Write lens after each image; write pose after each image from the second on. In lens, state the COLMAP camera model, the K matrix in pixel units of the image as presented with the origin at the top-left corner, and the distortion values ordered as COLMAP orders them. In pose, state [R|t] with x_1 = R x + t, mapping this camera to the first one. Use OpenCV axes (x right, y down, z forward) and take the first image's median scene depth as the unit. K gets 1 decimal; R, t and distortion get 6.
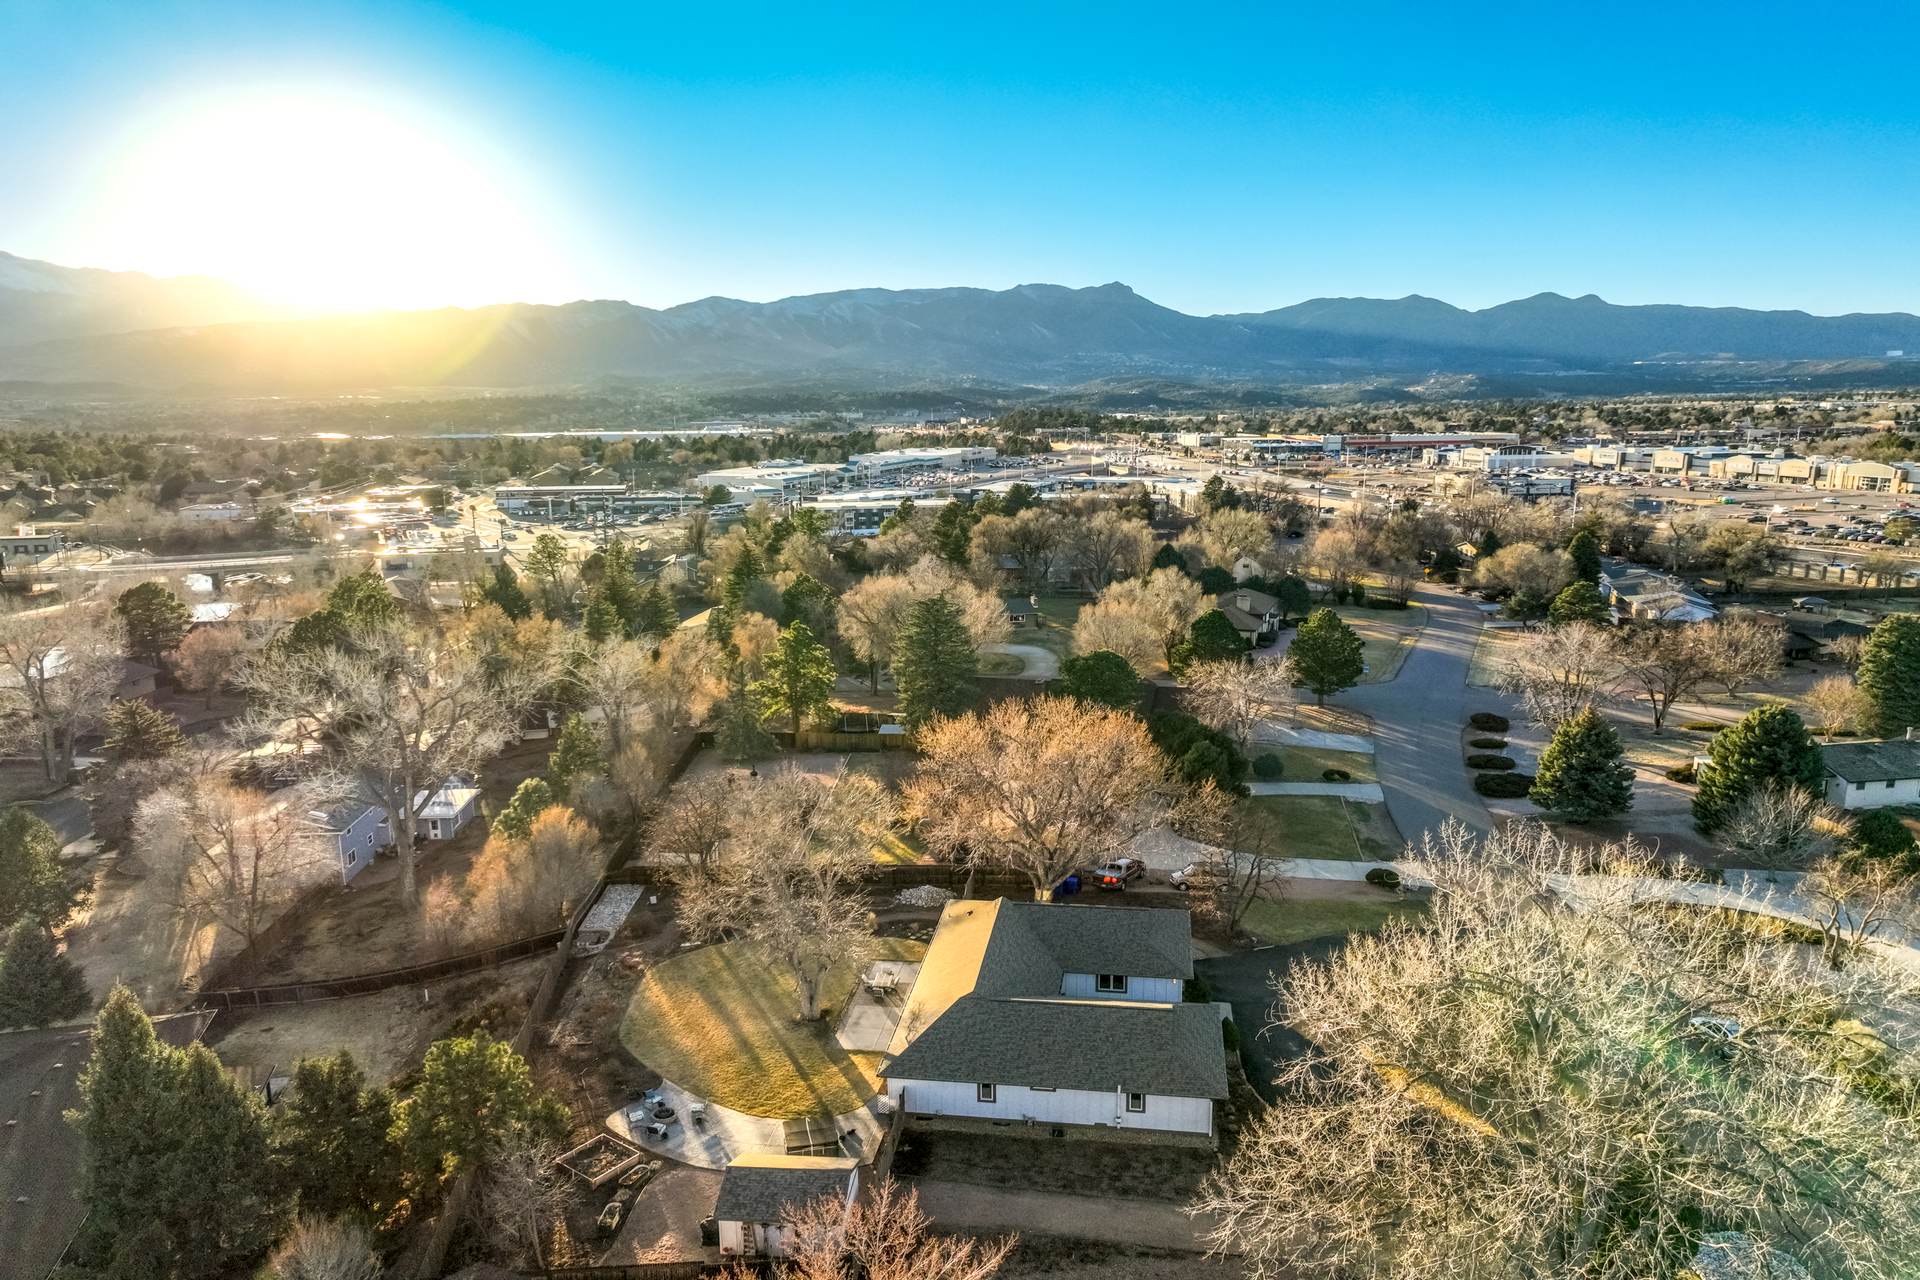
lens RADIAL K [[1354.4, 0, 963.4], [0, 1354.4, 636.0], [0, 0, 1]] dist [0.006352, 0.001421]
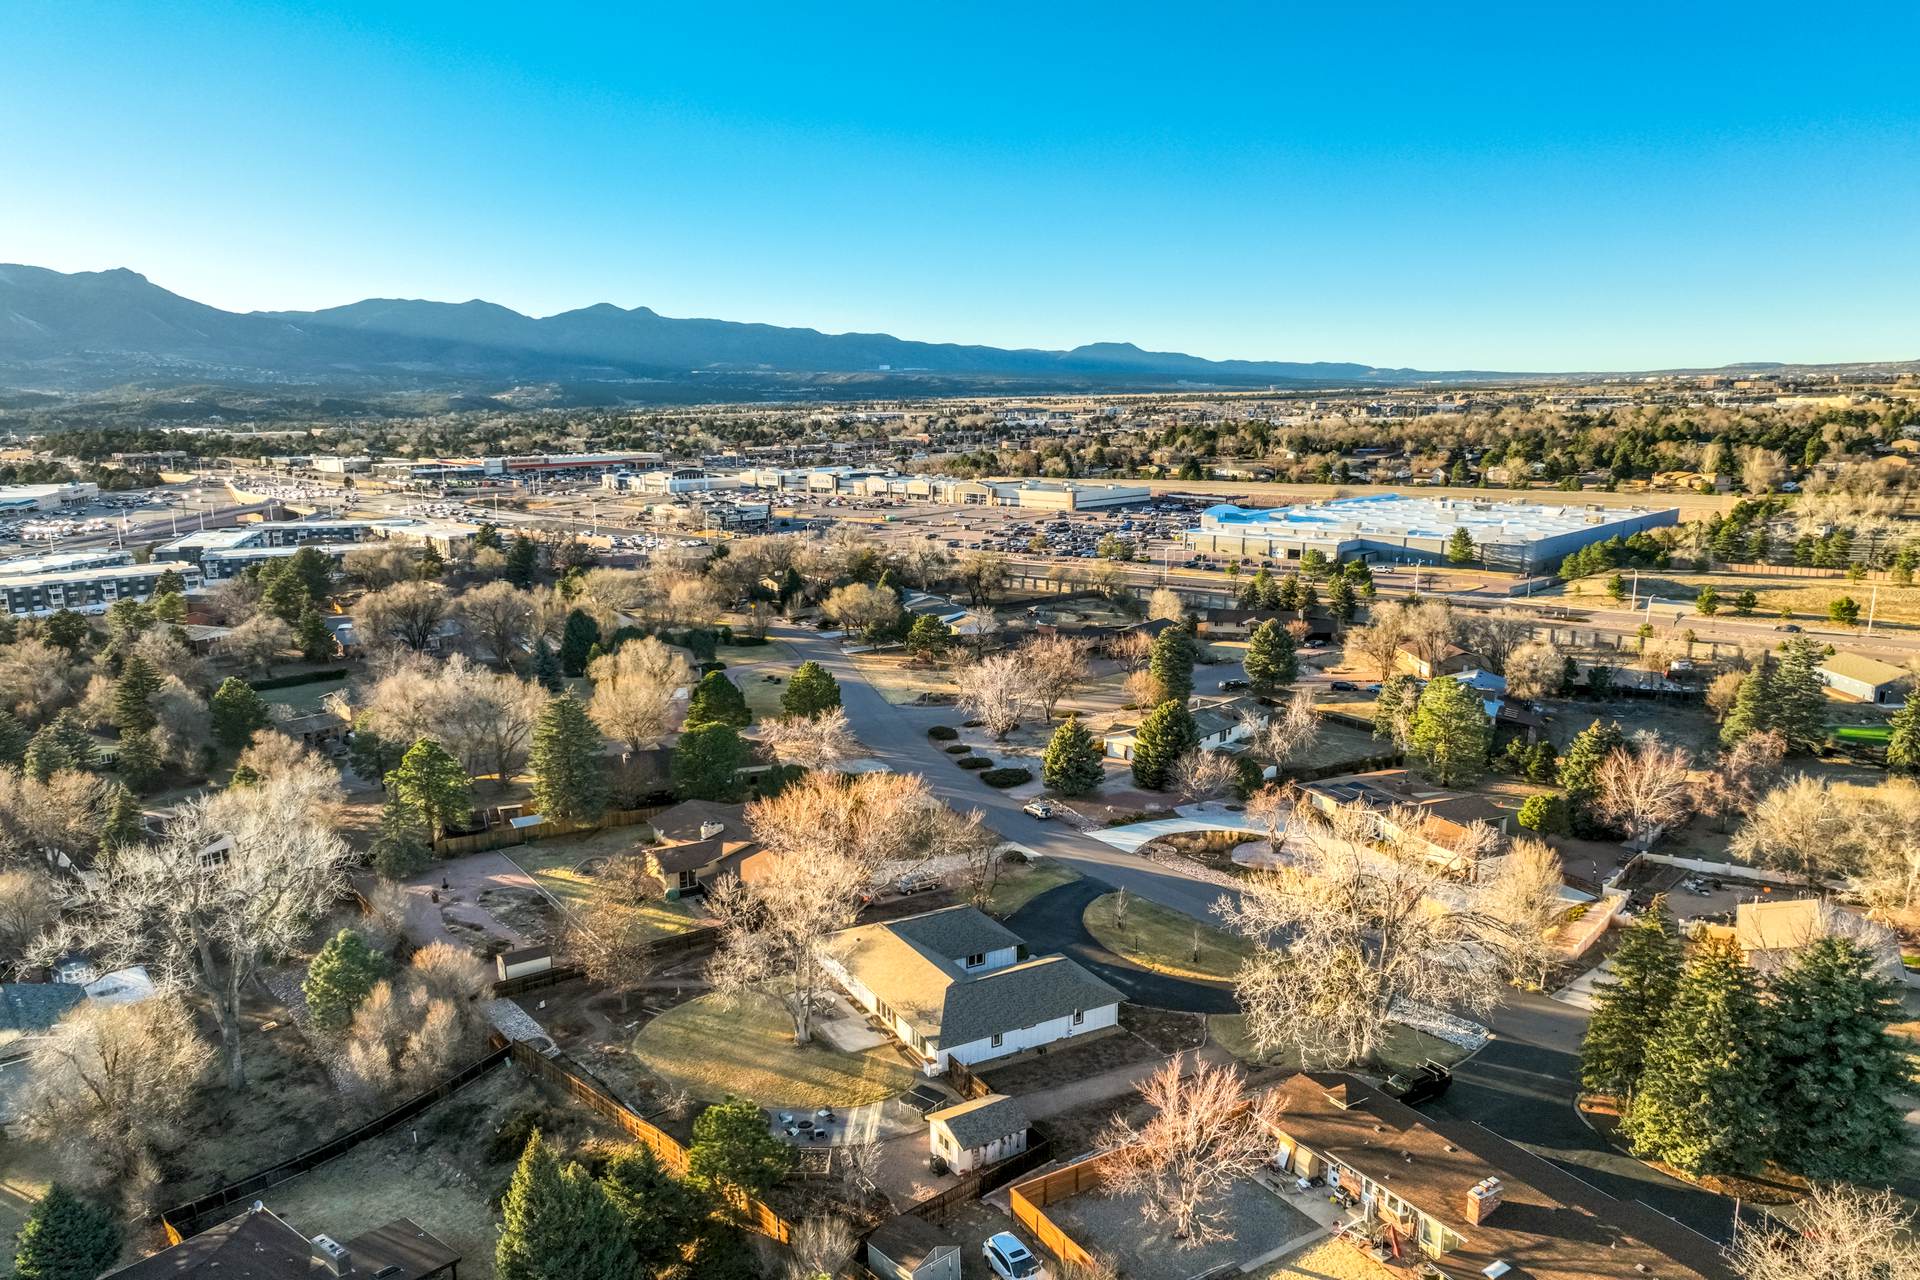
lens RADIAL K [[1361.2, 0, 960.0], [0, 1361.2, 640.0], [0, 0, 1]] dist [0.004908, 0.003434]
pose [[0.793308, -0.107572, 0.599242, -0.282474], [0.106843, 0.993590, 0.036917, -0.054135], [-0.599372, 0.034738, 0.799716, -0.066889]]
